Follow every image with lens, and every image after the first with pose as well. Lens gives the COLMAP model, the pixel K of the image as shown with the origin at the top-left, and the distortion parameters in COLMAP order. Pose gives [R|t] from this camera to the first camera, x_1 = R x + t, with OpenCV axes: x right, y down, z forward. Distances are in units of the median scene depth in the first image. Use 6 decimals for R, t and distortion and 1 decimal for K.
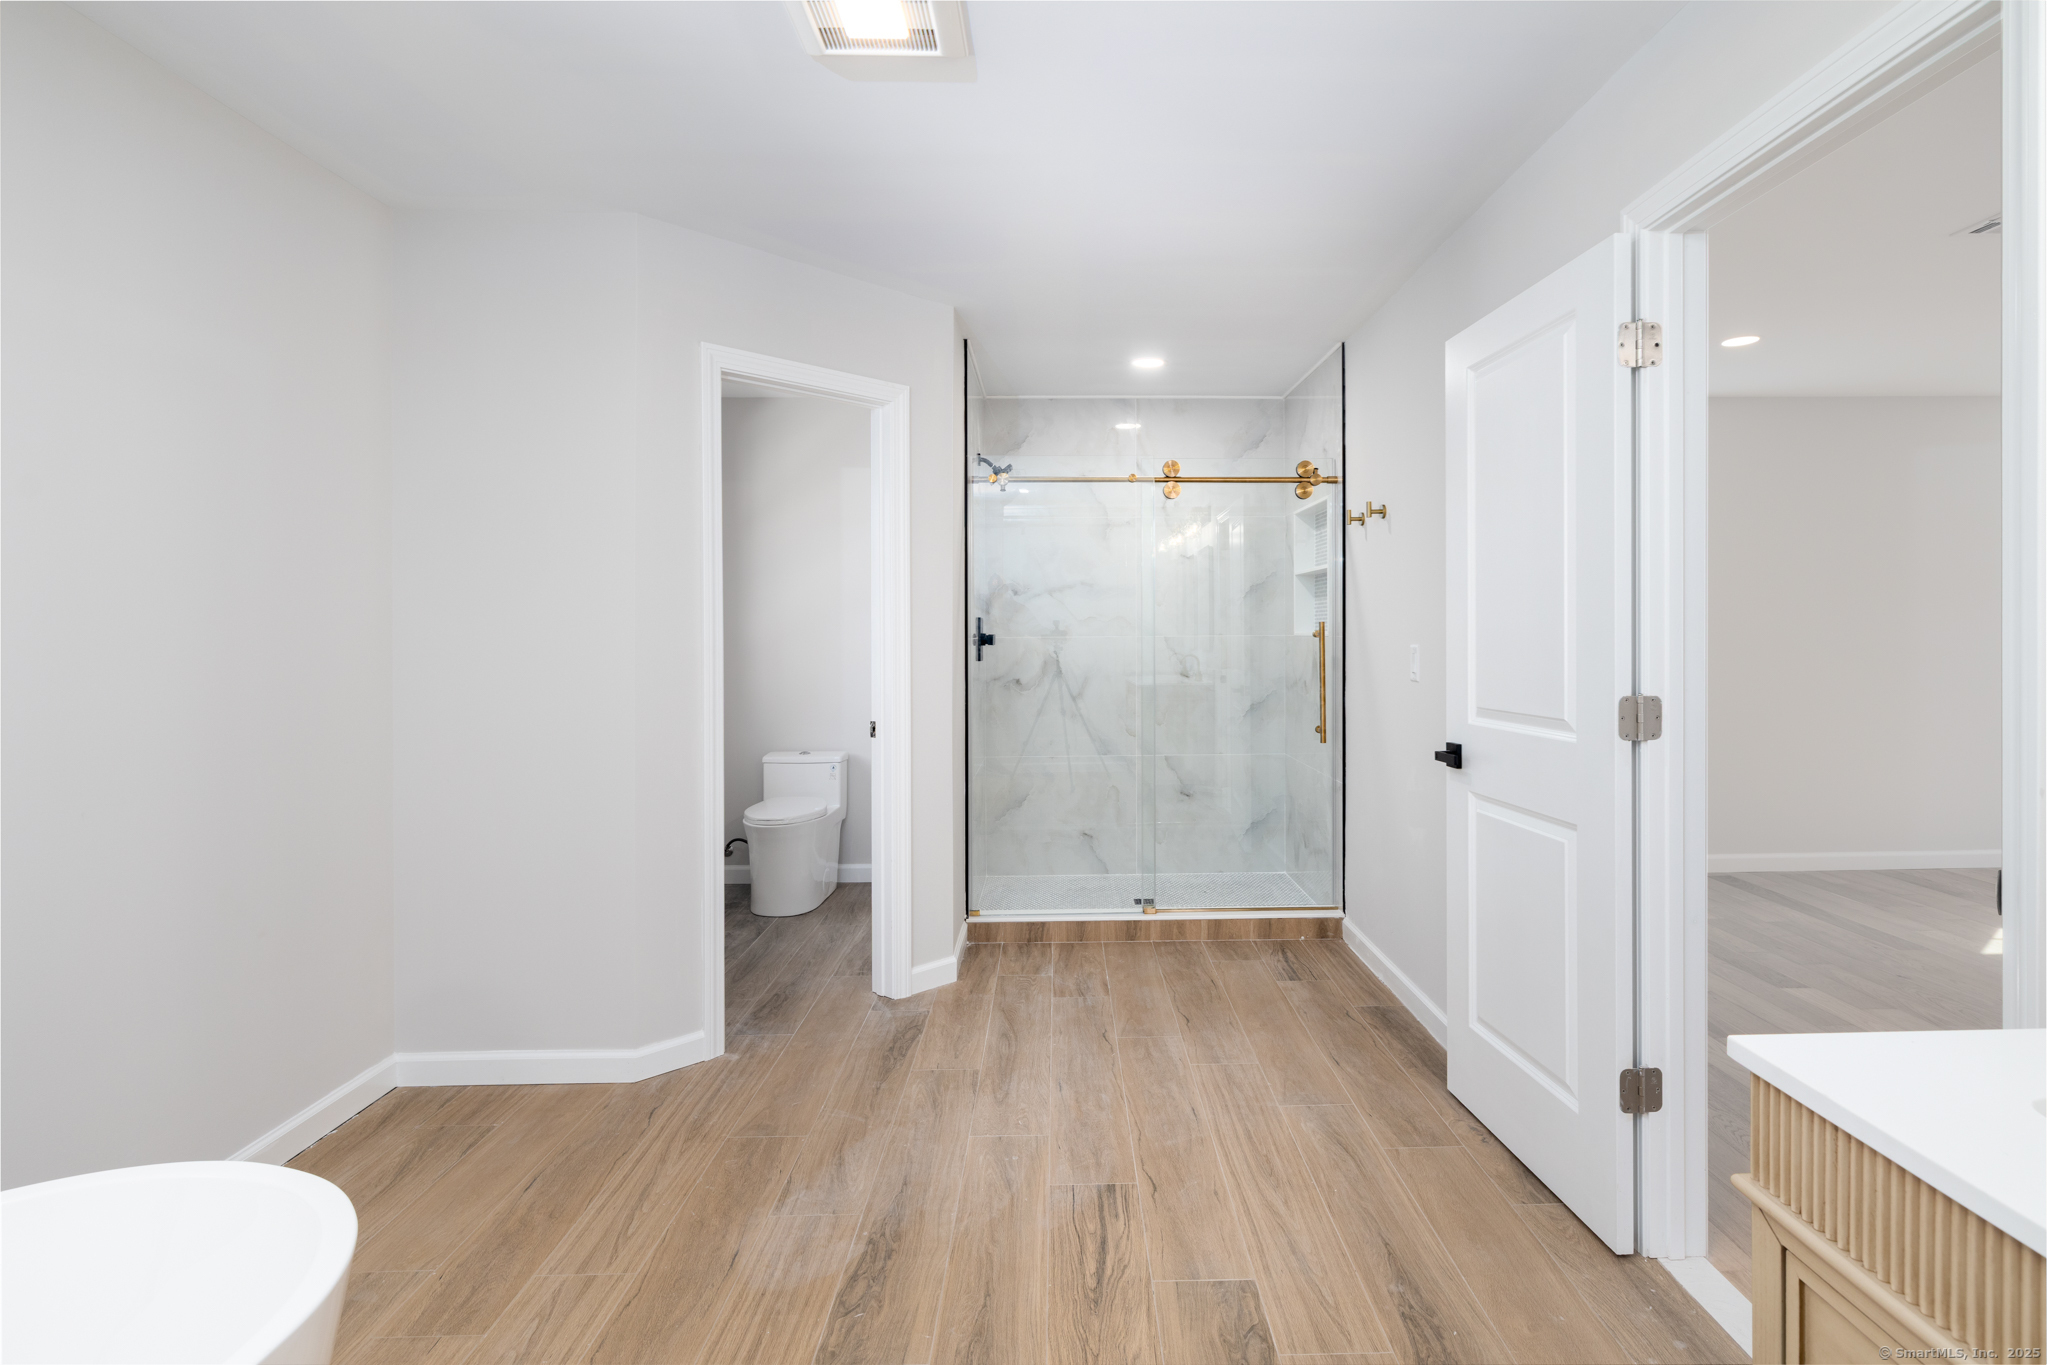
lens RADIAL K [[995.0, 0, 1064.7], [0, 995.0, 636.4], [0, 0, 1]] dist [-0.004187, 0.000464]
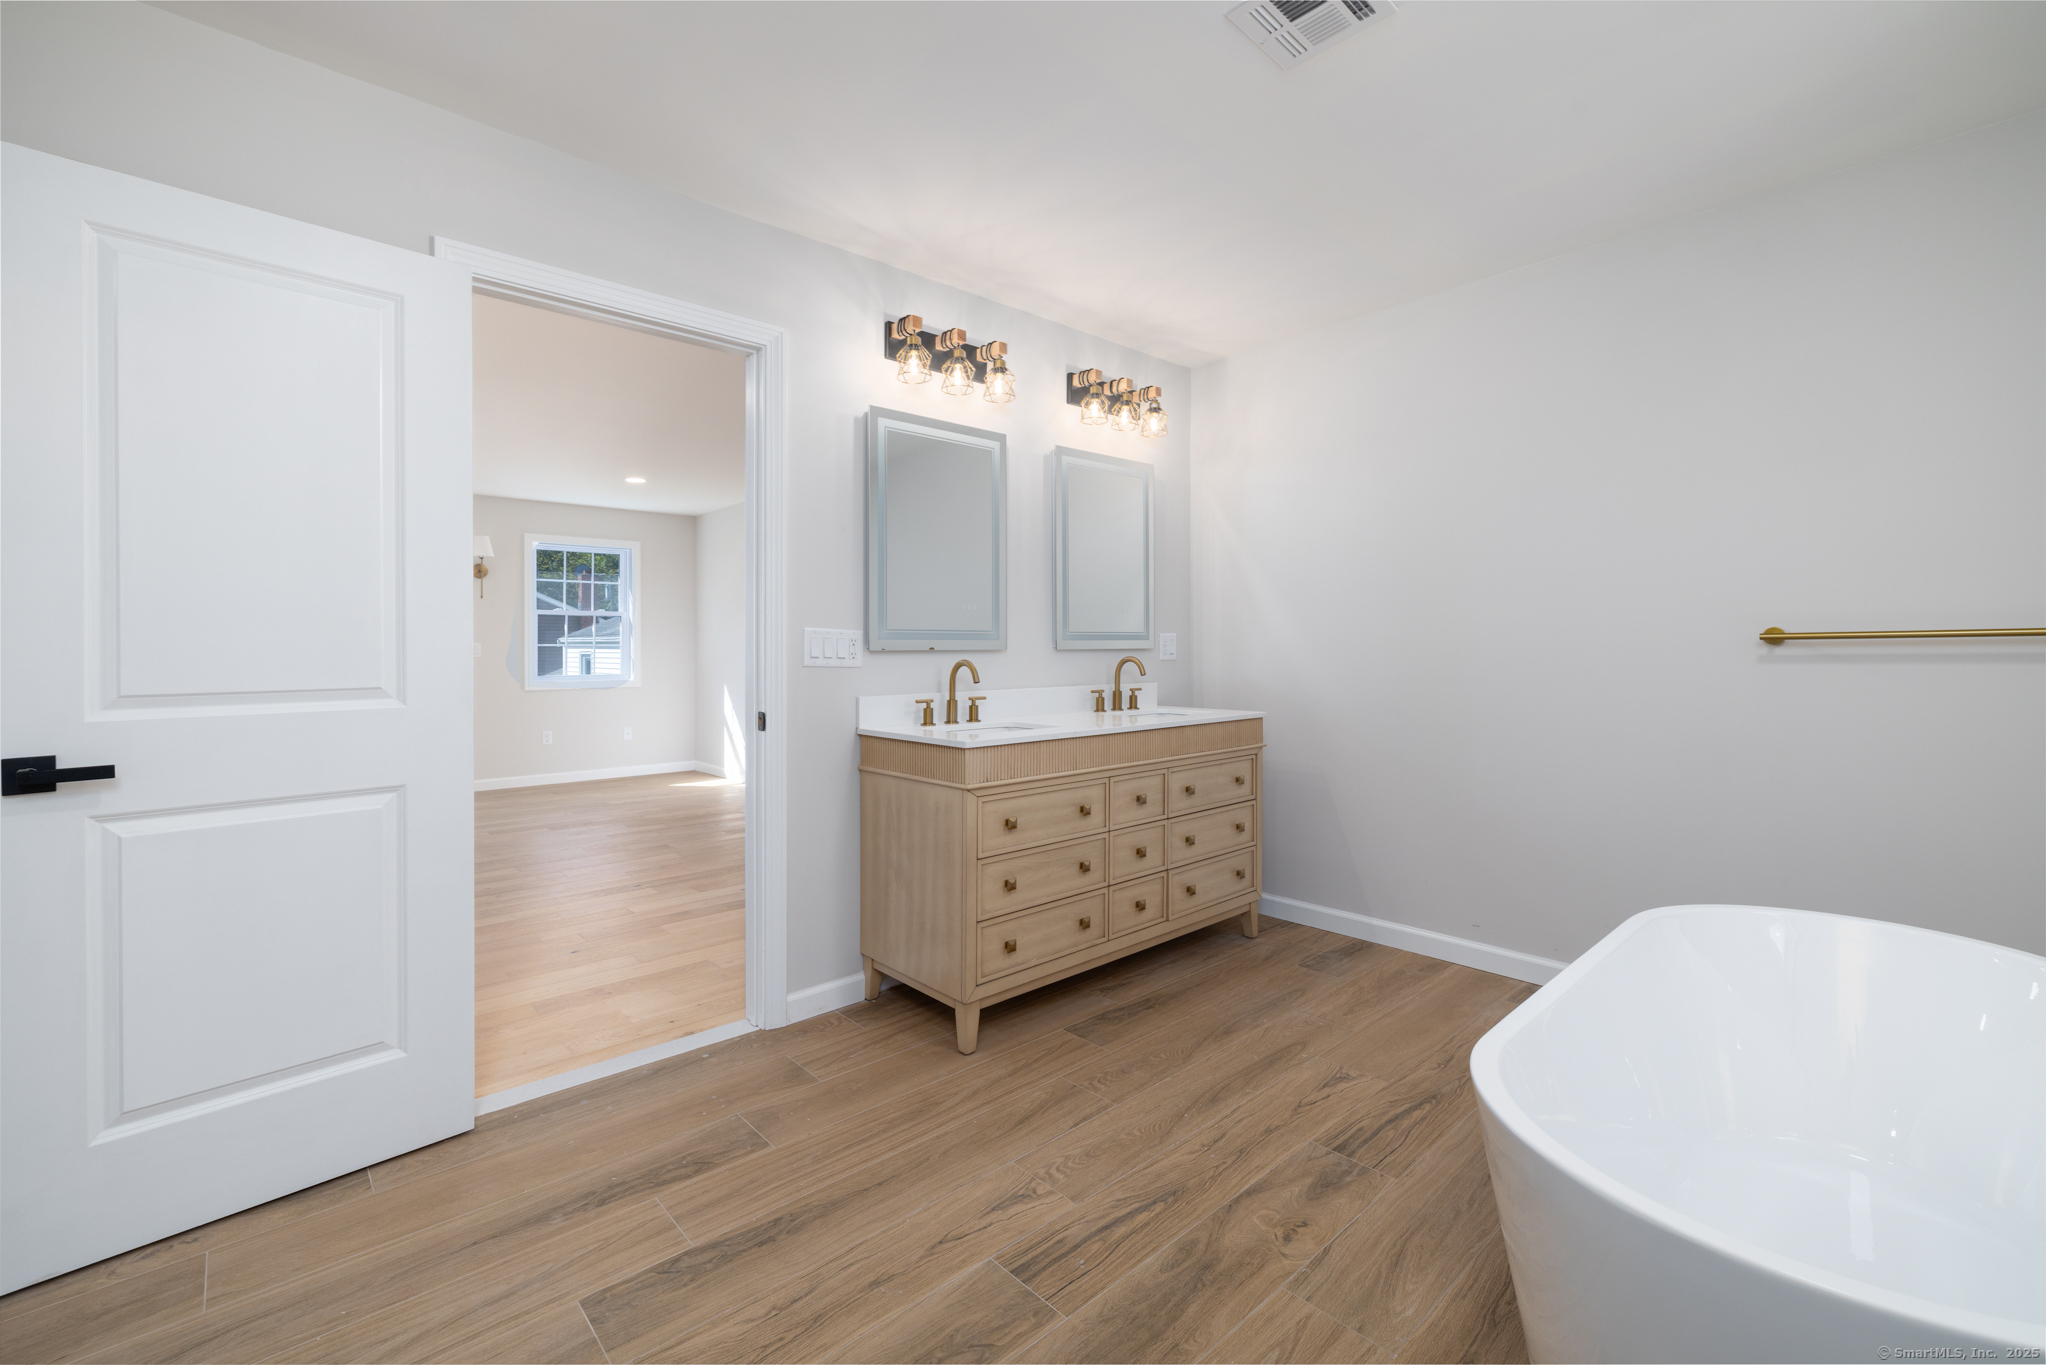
lens RADIAL K [[864.4, 0, 1001.4], [0, 864.4, 654.3], [0, 0, 1]] dist [0.005095, -0.002007]
pose [[-0.648369, 0.013805, 0.761201, -0.548237], [0.017852, 0.999836, -0.002926, 0.058517], [-0.761117, 0.011692, -0.648509, 0.999664]]
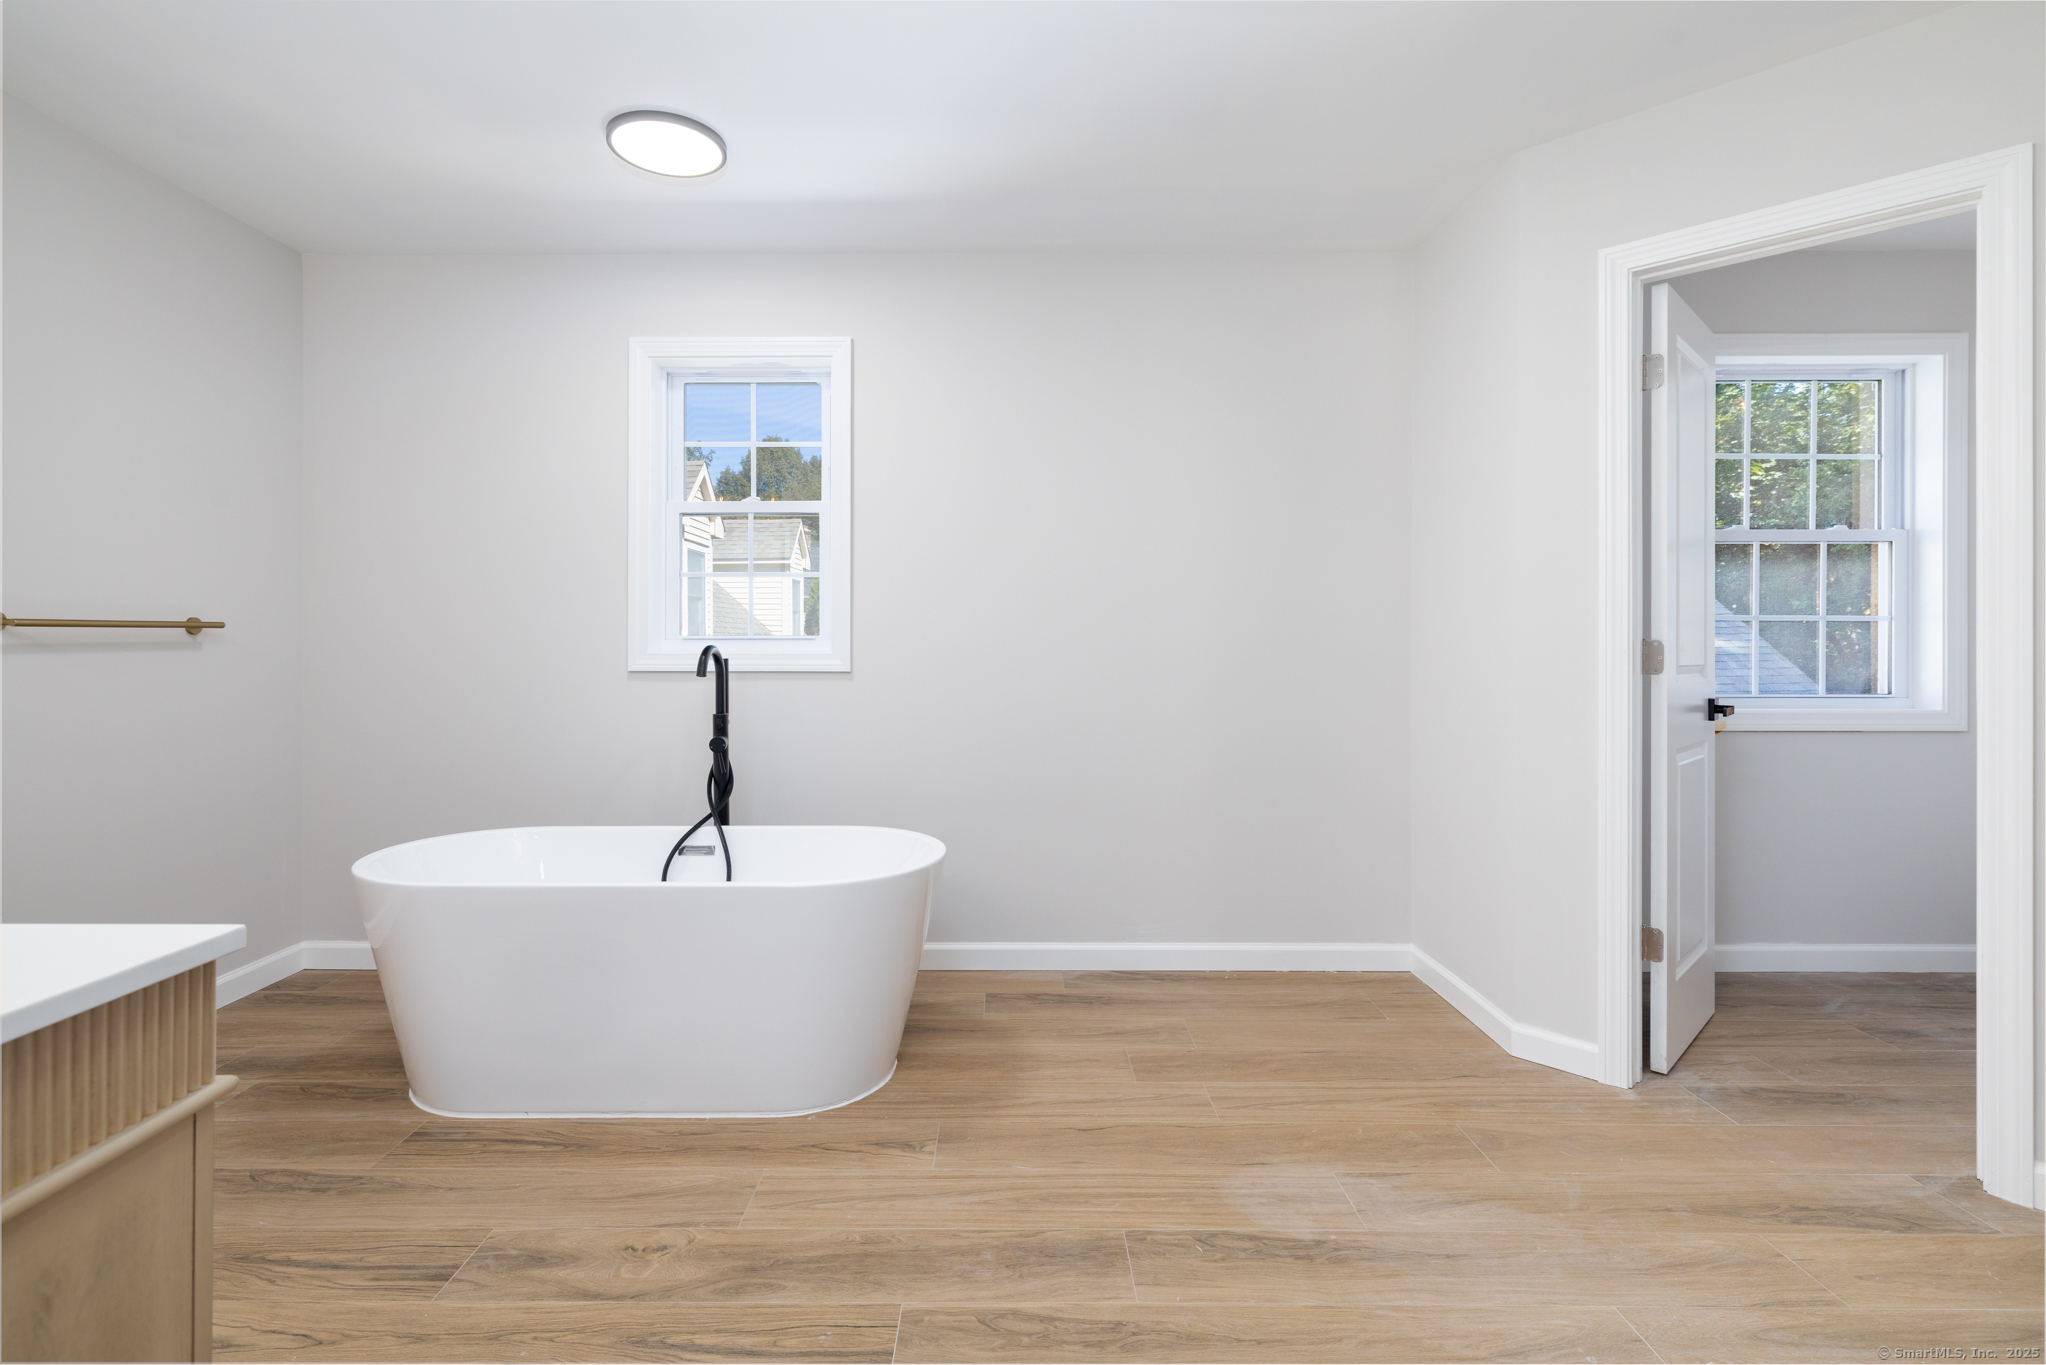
lens RADIAL K [[948.7, 0, 1025.3], [0, 948.7, 643.7], [0, 0, 1]] dist [-0.006750, -0.000726]
pose [[0.003186, 0.012438, -0.999918, 0.573888], [-0.005915, 0.999905, 0.012419, 0.055562], [0.999977, 0.005875, 0.003259, 0.647467]]
